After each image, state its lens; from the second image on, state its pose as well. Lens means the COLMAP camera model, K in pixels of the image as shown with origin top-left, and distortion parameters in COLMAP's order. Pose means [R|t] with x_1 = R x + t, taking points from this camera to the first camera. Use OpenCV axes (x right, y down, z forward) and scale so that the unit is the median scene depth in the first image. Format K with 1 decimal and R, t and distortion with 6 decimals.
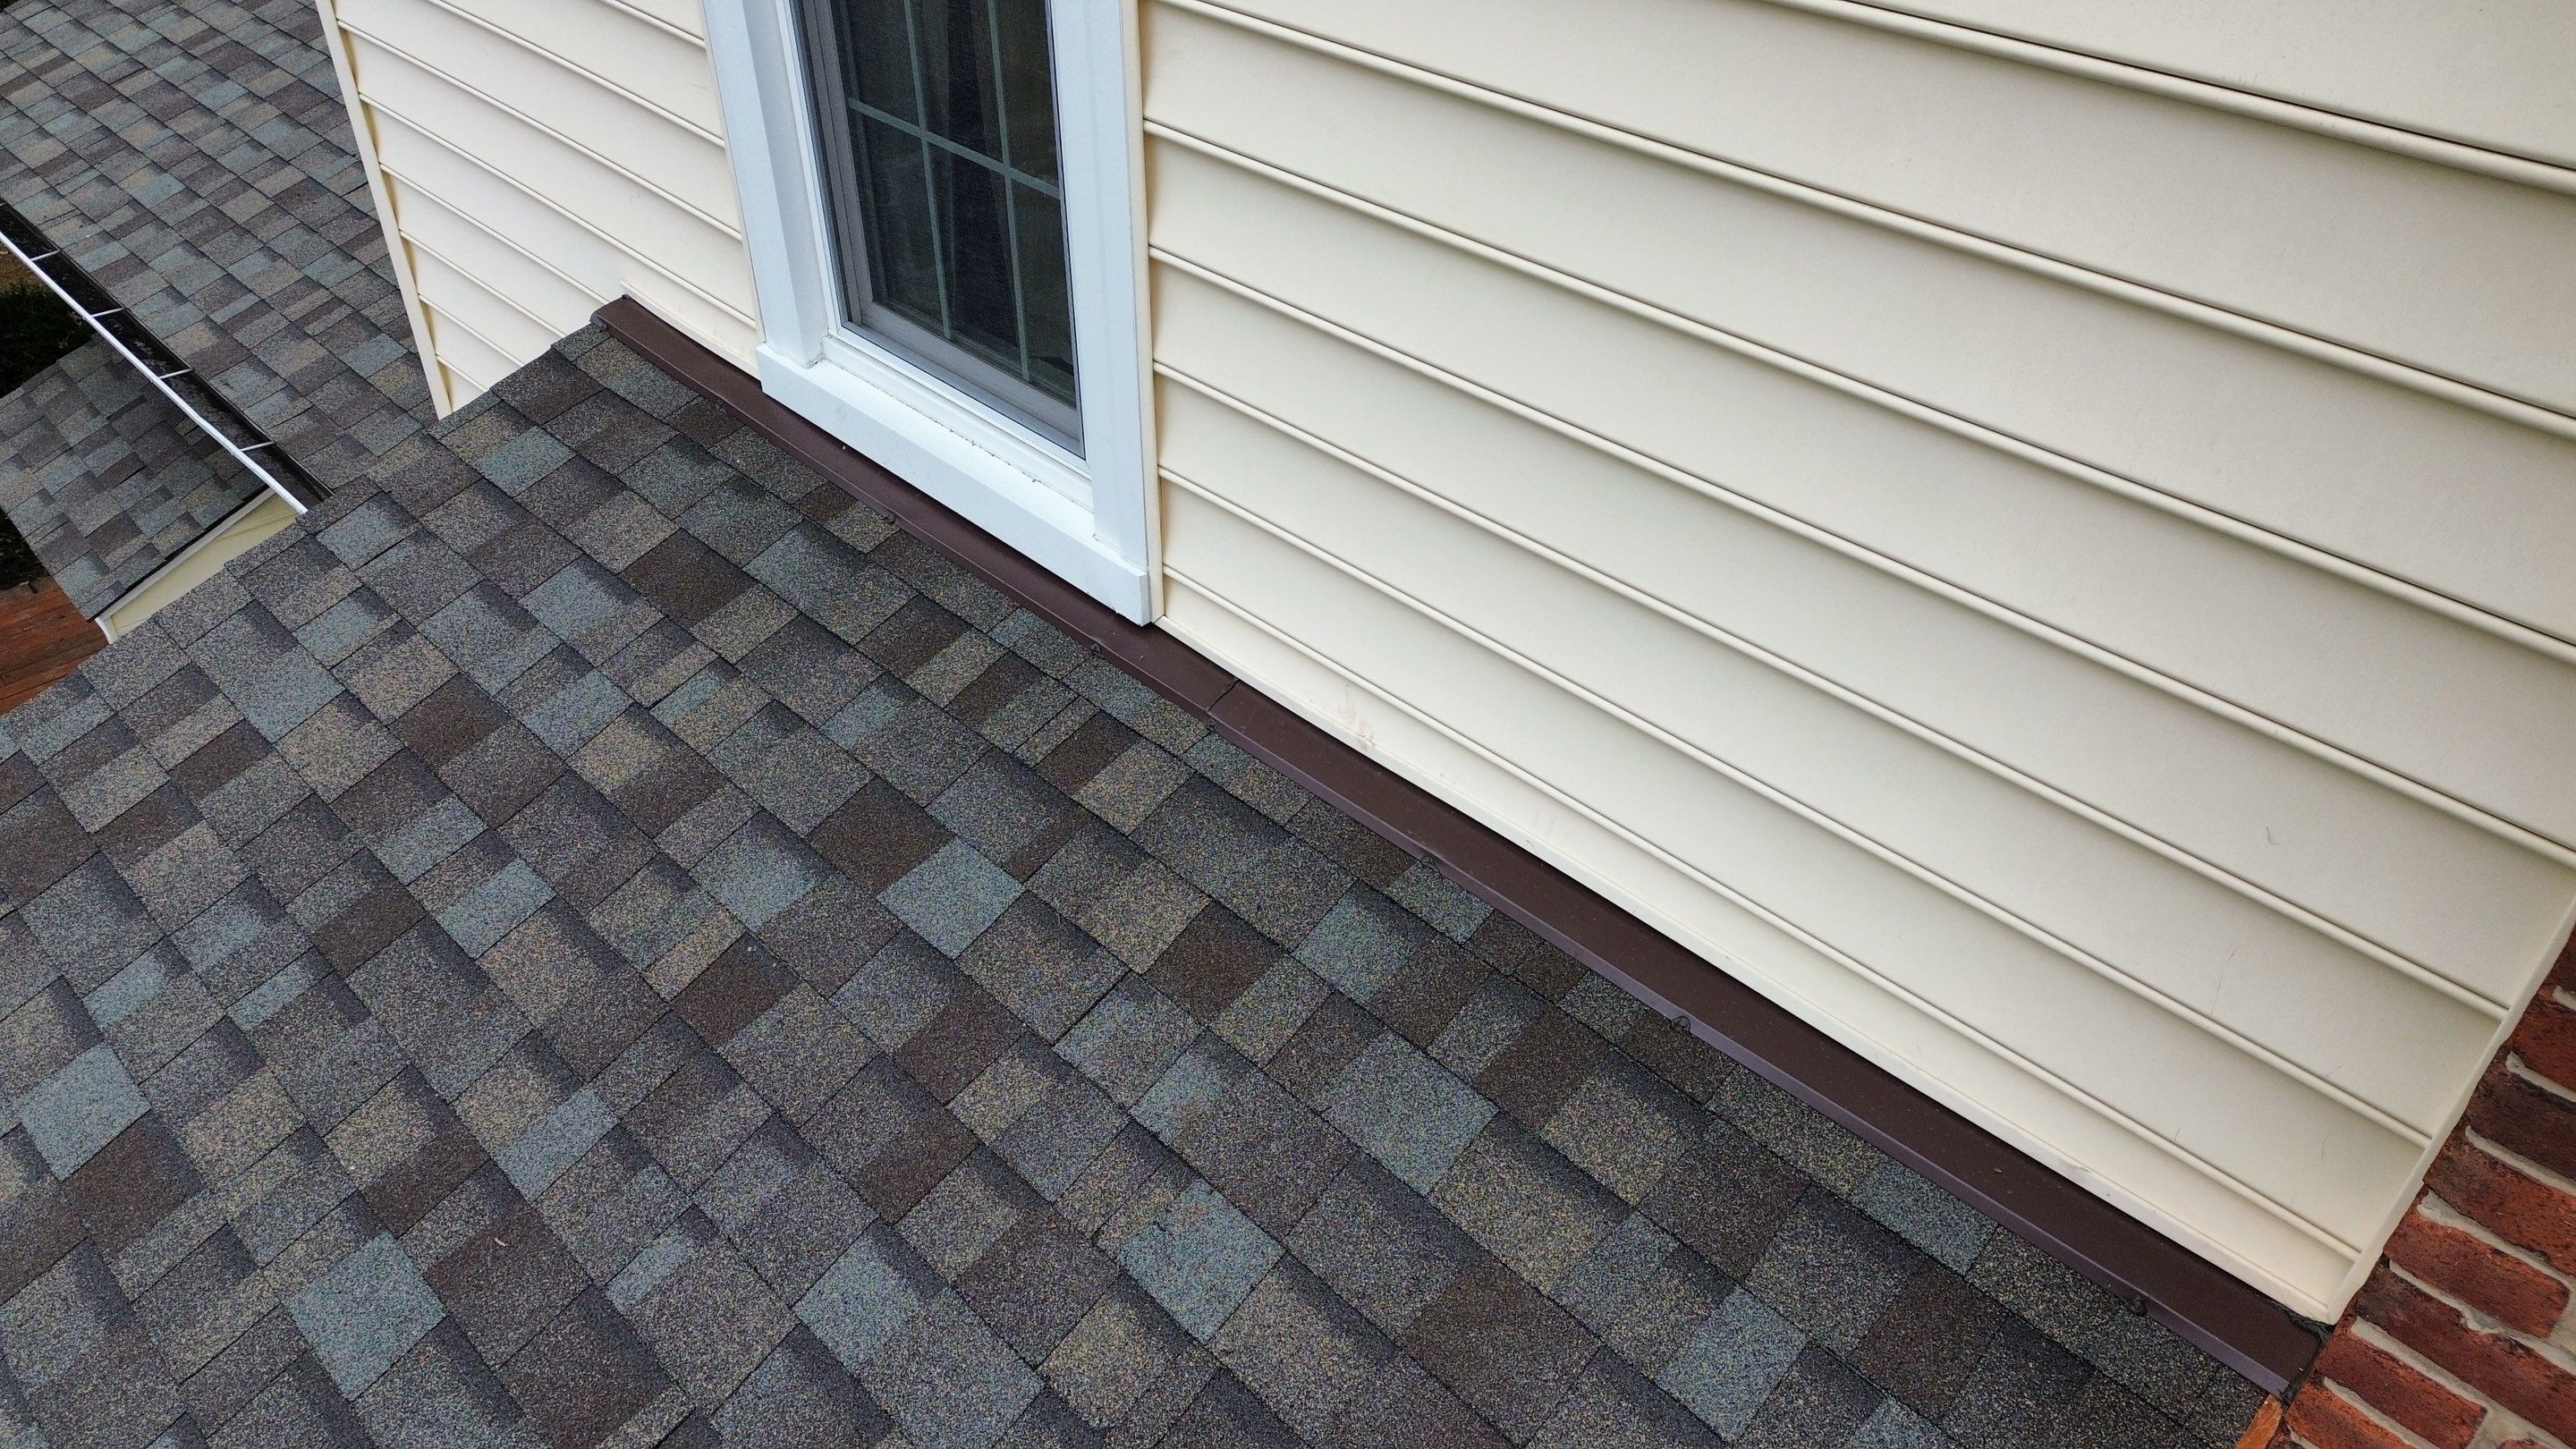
lens RADIAL K [[1816.1, 0, 1284.0], [0, 1816.1, 721.8], [0, 0, 1]] dist [0.051516, -0.034531]
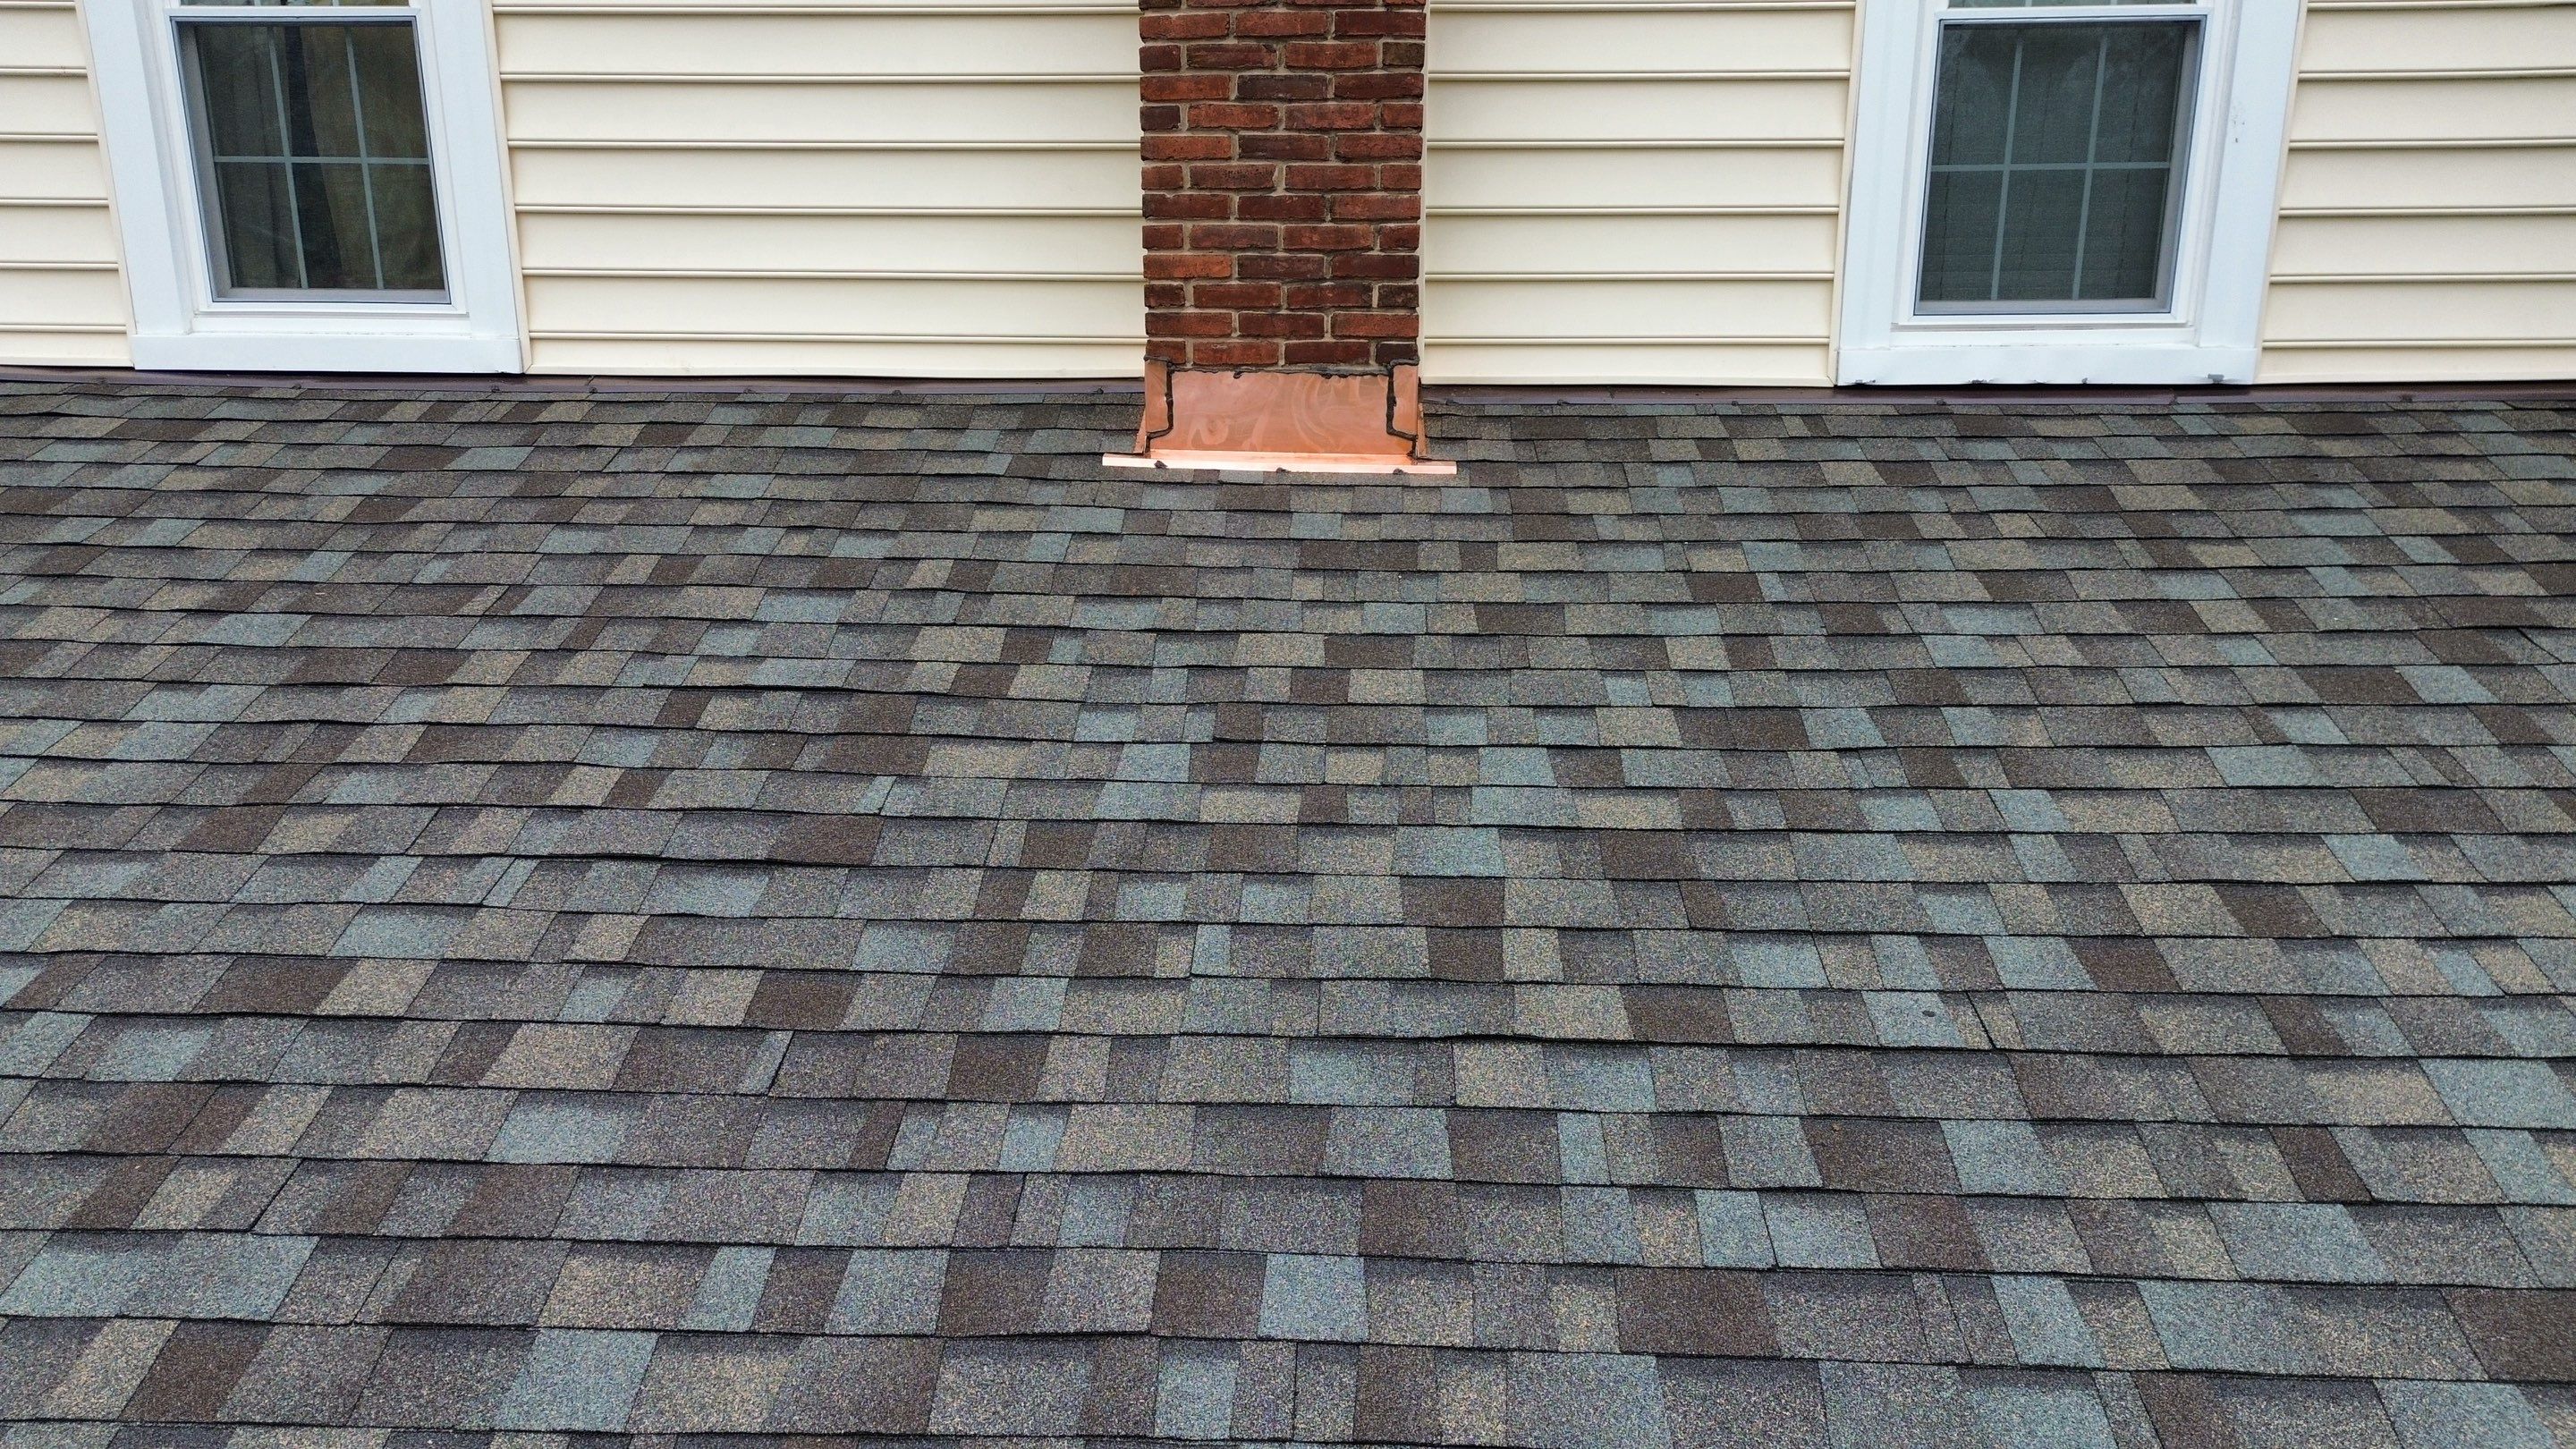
lens RADIAL K [[1816.1, 0, 1289.8], [0, 1816.1, 724.2], [0, 0, 1]] dist [0.051516, -0.034531]
pose [[0.733085, -0.181947, 0.655348, -0.857850], [0.416468, 0.881873, -0.221031, 1.078570], [-0.537718, 0.434966, 0.722263, -0.623423]]
